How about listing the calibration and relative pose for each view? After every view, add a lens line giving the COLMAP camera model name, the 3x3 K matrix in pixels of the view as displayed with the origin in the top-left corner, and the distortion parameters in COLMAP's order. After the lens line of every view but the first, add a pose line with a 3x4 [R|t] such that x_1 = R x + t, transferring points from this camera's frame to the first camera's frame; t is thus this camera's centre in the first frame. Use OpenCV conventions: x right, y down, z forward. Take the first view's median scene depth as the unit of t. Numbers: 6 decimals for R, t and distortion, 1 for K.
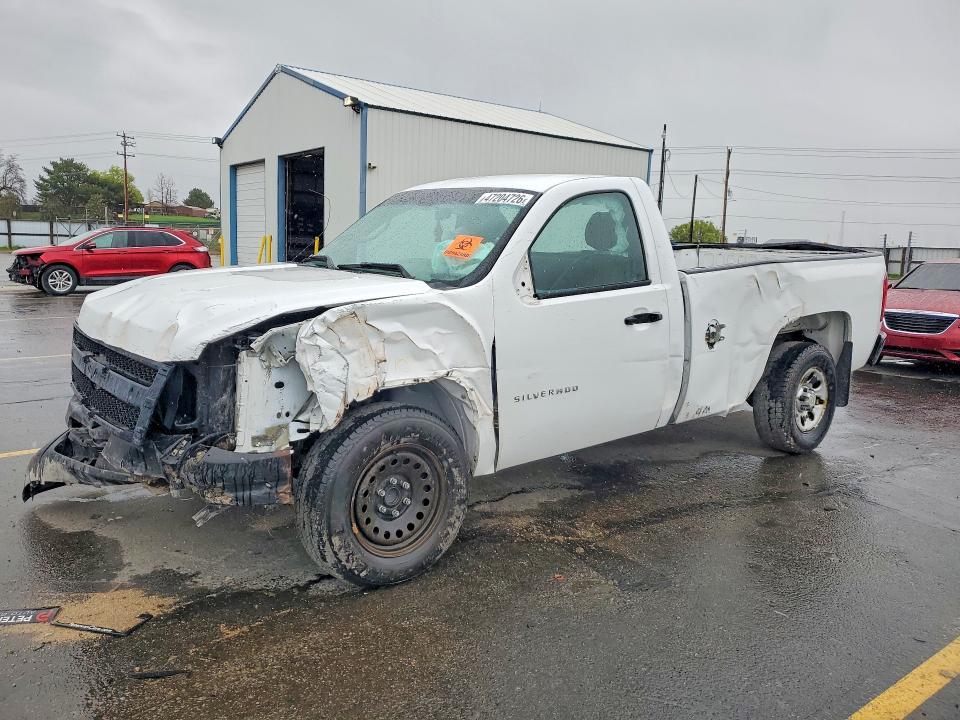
lens RADIAL K [[766.5, 0, 480.0], [0, 766.5, 360.0], [0, 0, 1]] dist [-0.006047, 0.001083]
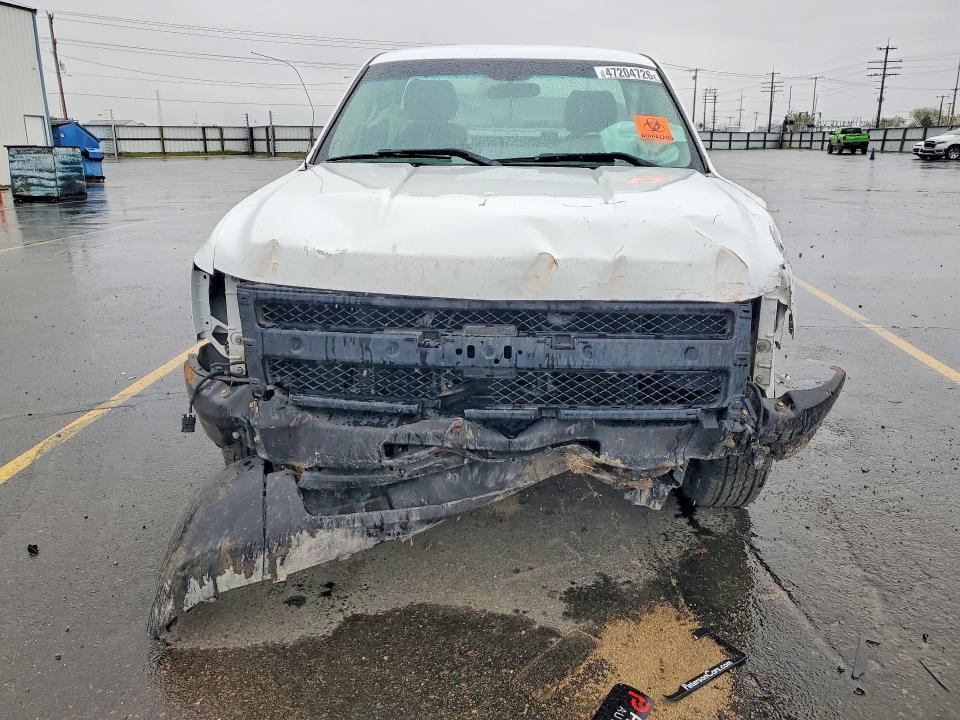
lens RADIAL K [[766.5, 0, 480.0], [0, 766.5, 360.0], [0, 0, 1]] dist [-0.006047, 0.001083]
pose [[0.658935, -0.237891, 0.713592, -0.868427], [0.129922, 0.970409, 0.203536, -0.095216], [-0.740895, -0.041406, 0.670343, 0.534987]]
